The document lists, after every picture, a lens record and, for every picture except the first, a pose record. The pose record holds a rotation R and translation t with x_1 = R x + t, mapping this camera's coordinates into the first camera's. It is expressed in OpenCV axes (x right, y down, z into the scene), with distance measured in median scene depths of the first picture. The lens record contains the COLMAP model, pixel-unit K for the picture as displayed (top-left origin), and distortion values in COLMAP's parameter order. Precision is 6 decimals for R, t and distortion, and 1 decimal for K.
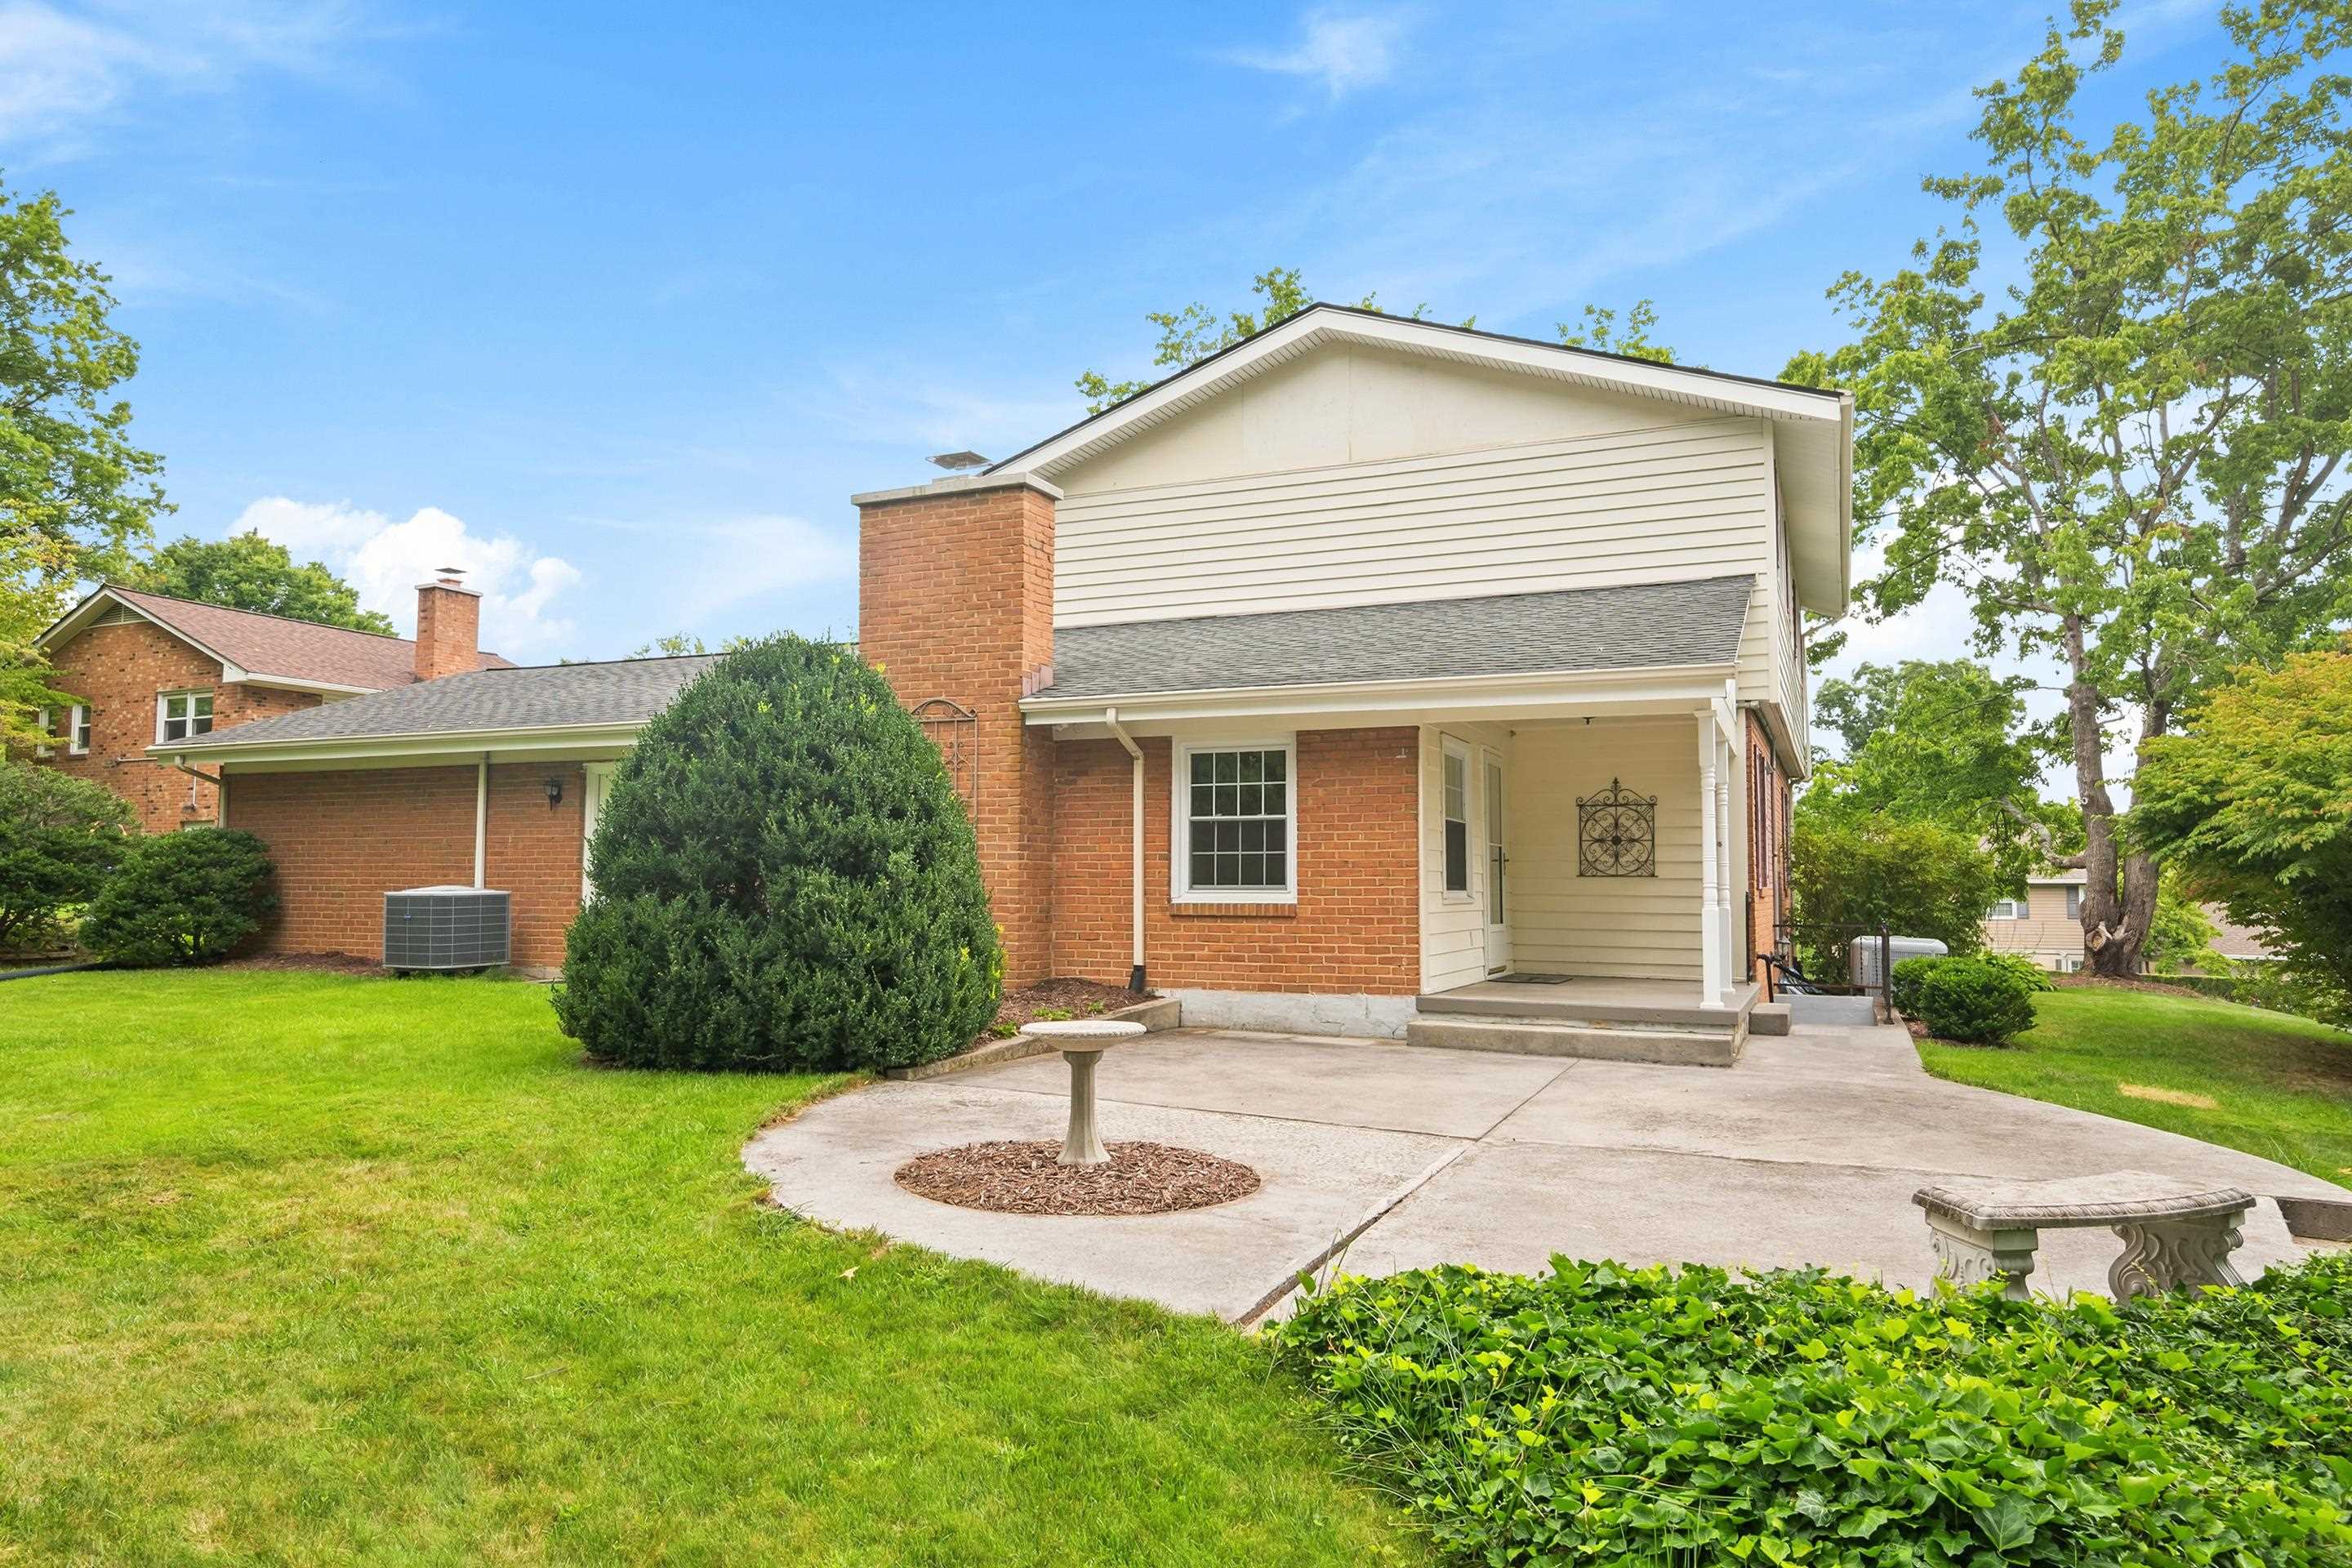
lens RADIAL K [[1487.5, 0, 1168.5], [0, 1487.5, 813.7], [0, 0, 1]] dist [-0.000097, -0.001463]
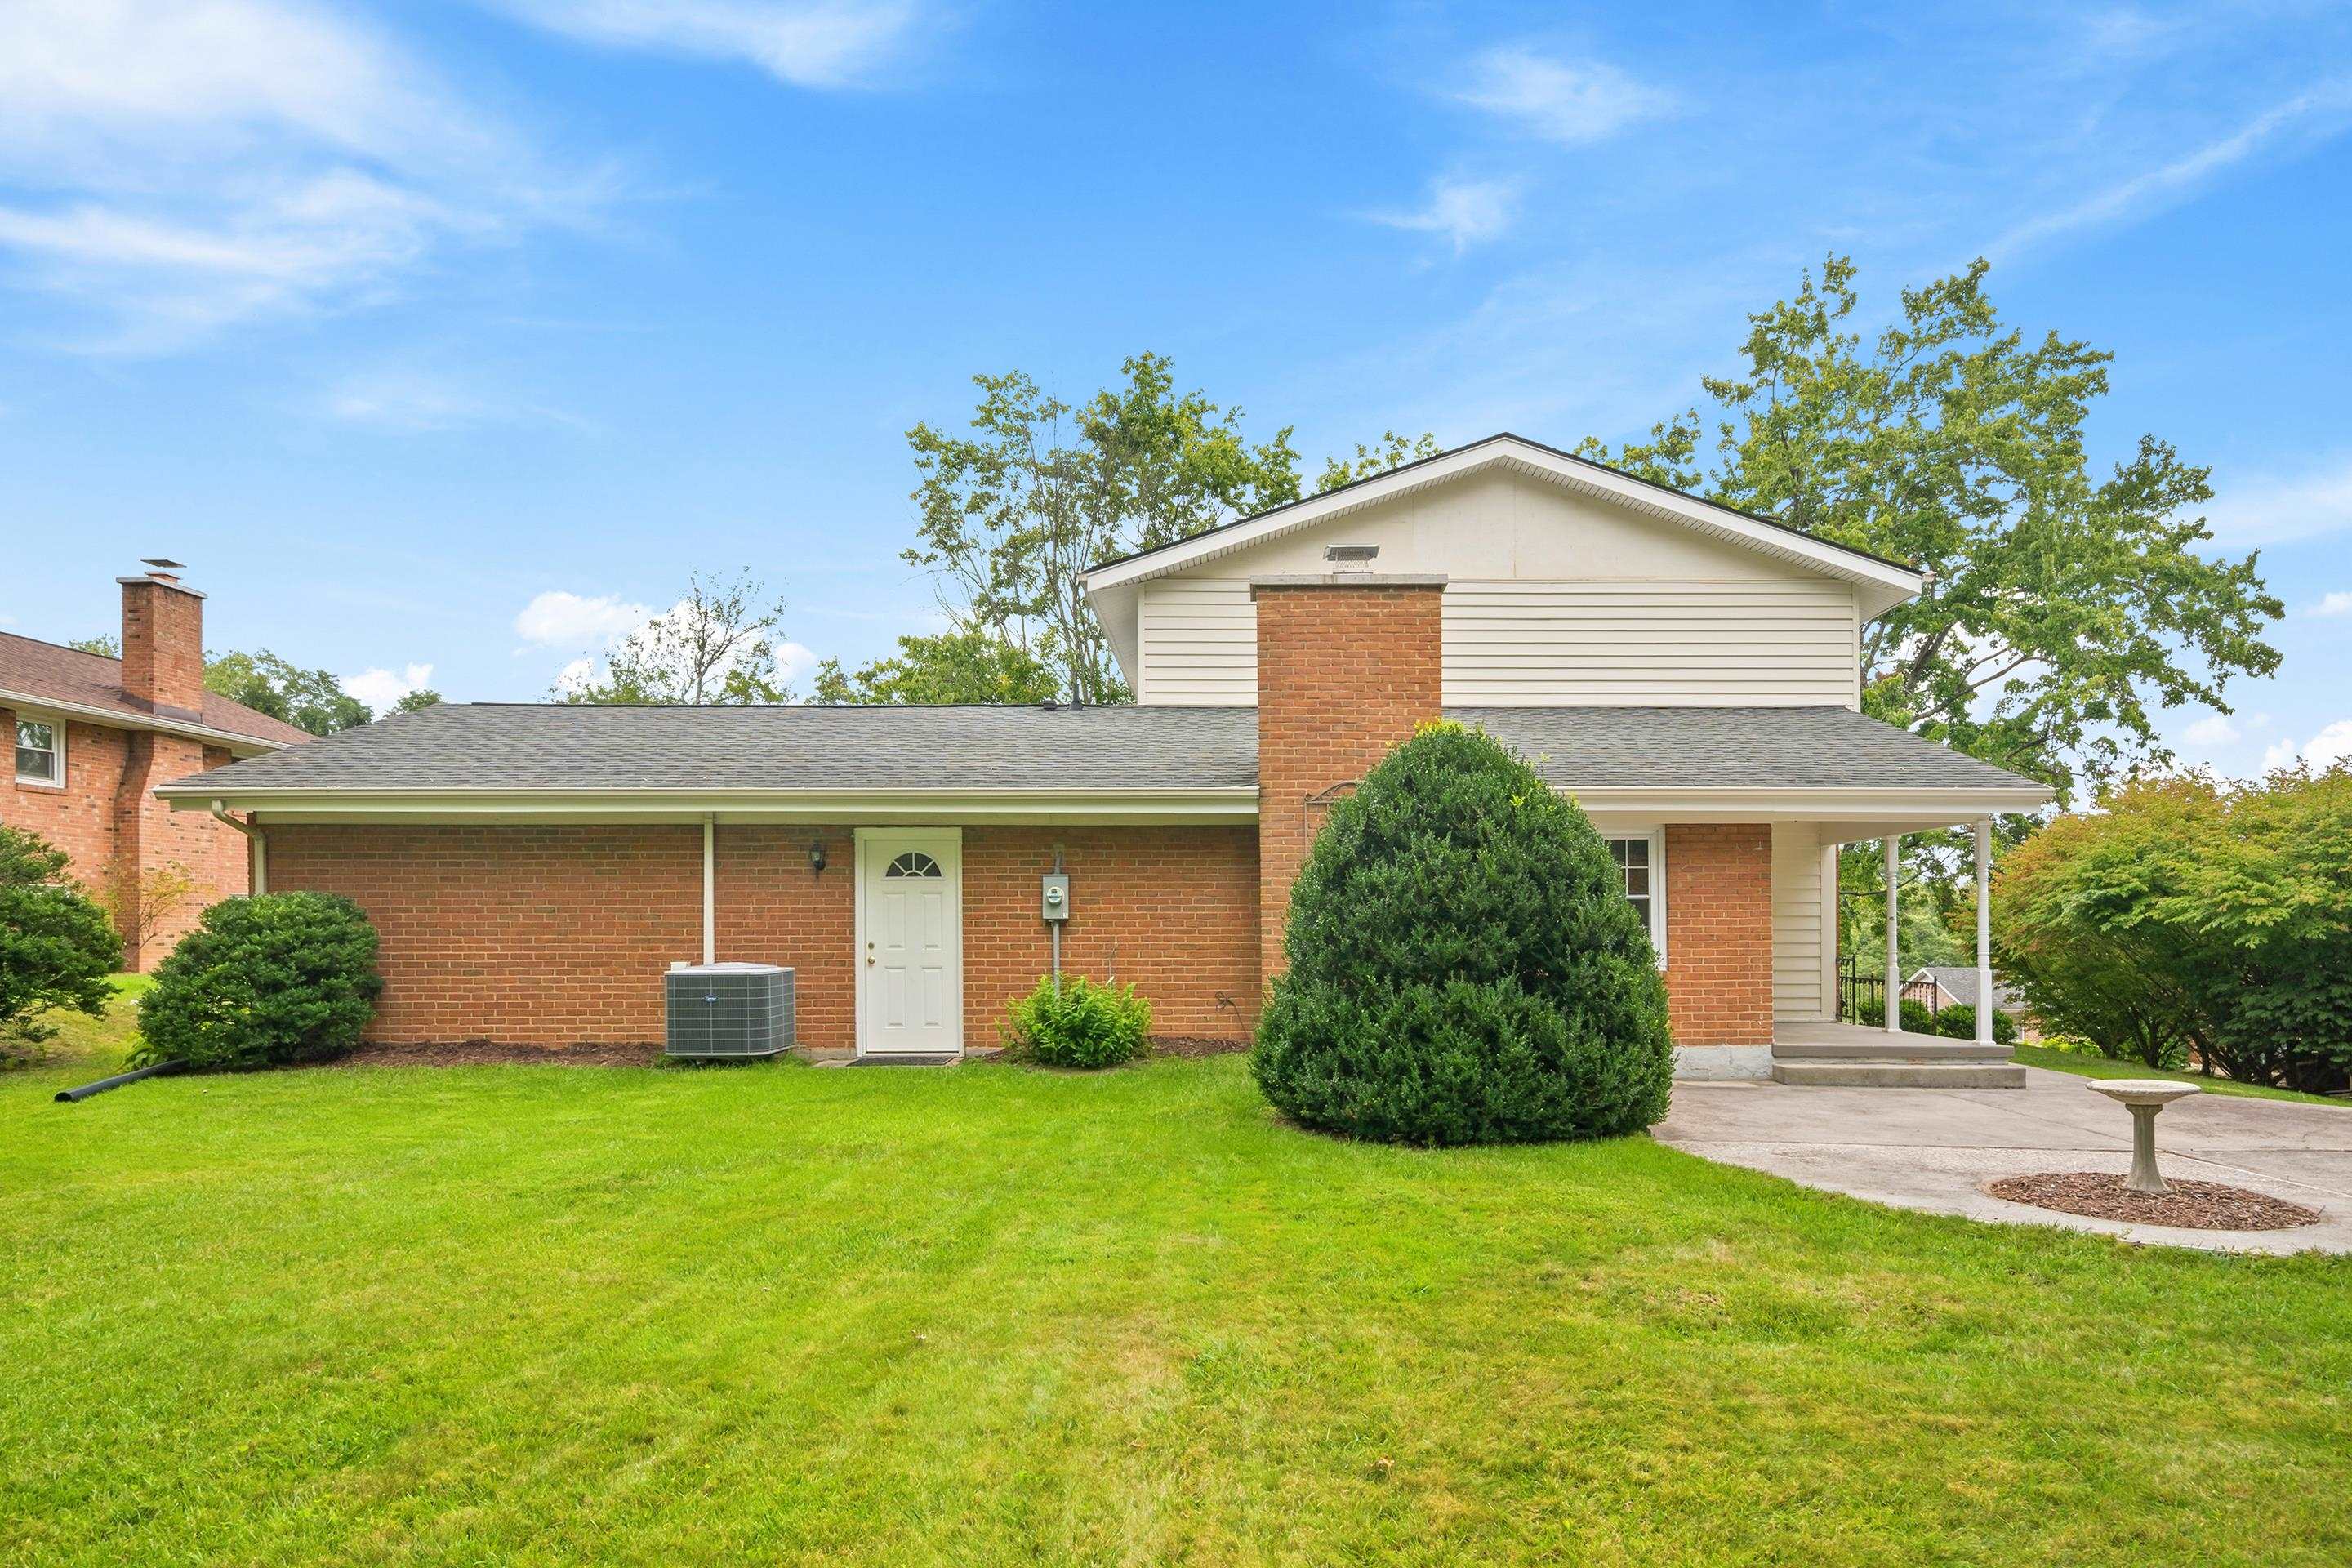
lens RADIAL K [[1393.1, 0, 1274.0], [0, 1393.1, 940.7], [0, 0, 1]] dist [-0.001995, -0.002439]
pose [[0.907568, -0.007649, 0.419835, -0.544163], [-0.015072, 0.998596, 0.050775, -0.012084], [-0.419634, -0.052410, 0.906179, 0.107159]]
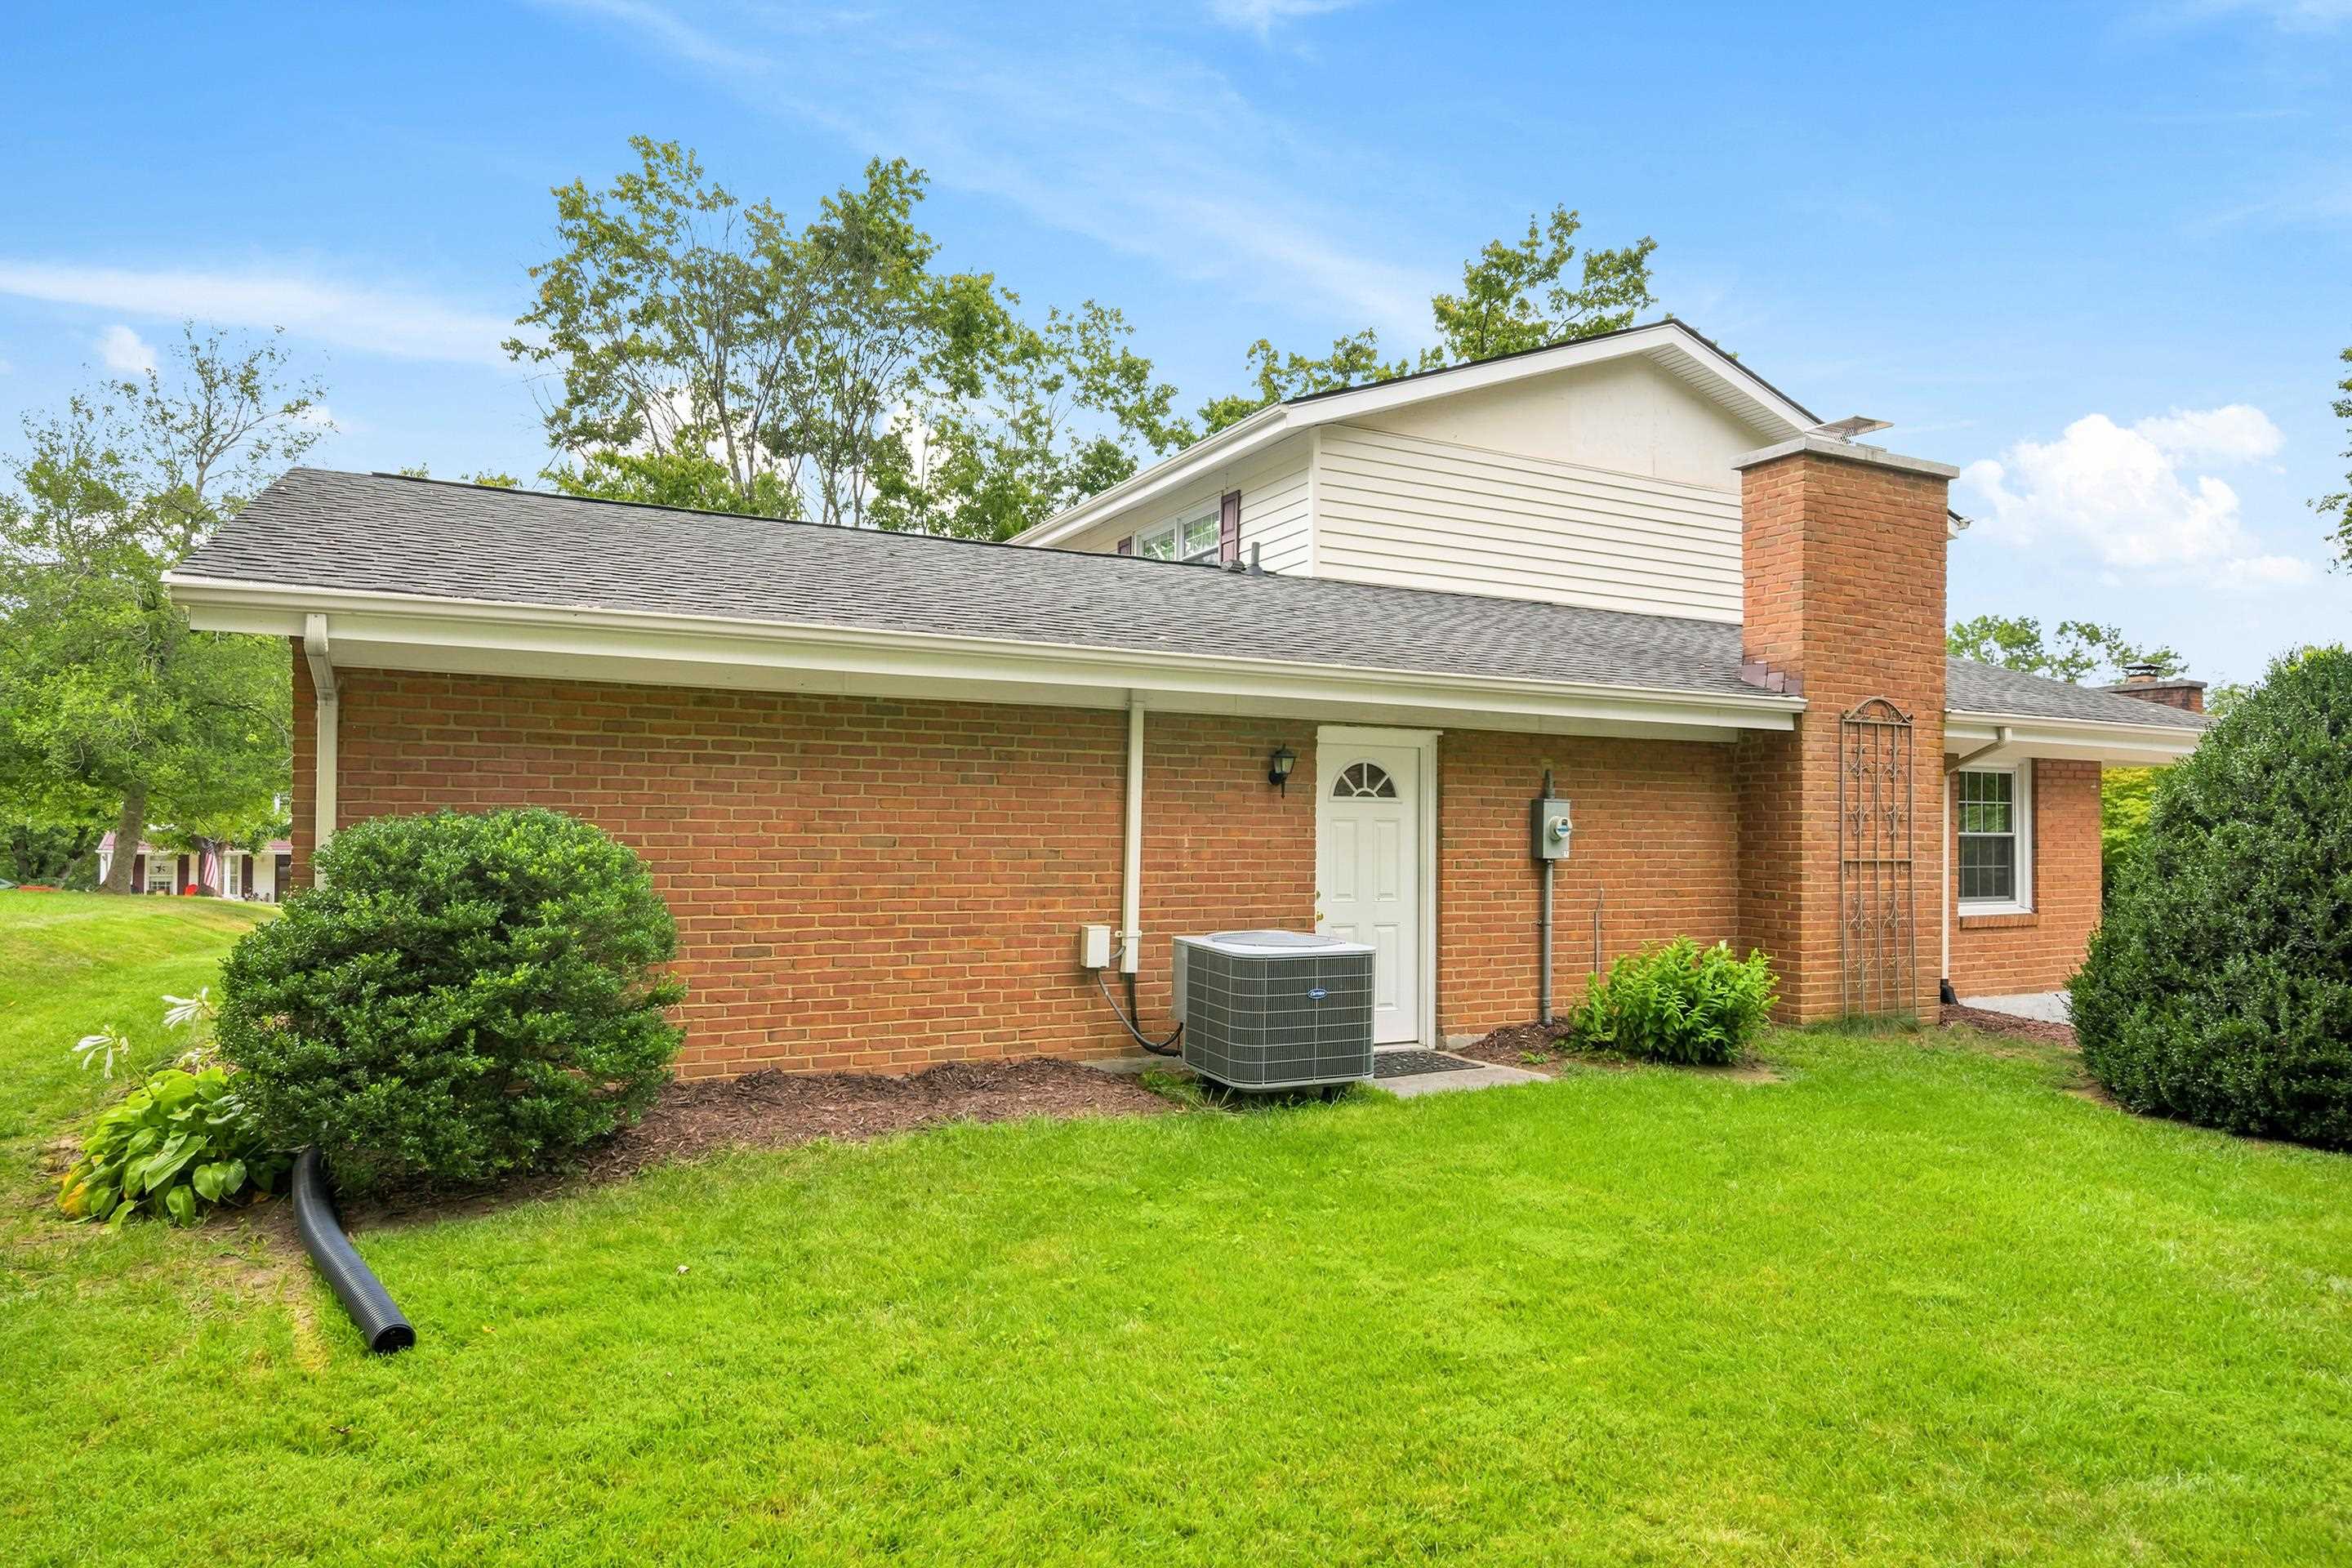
lens RADIAL K [[1344.6, 0, 1151.8], [0, 1344.6, 818.3], [0, 0, 1]] dist [-0.001759, -0.002310]
pose [[0.643141, 0.006292, 0.765722, -0.918370], [-0.047382, 0.998377, 0.031594, -0.009241], [-0.764280, -0.056601, 0.642395, 0.712948]]
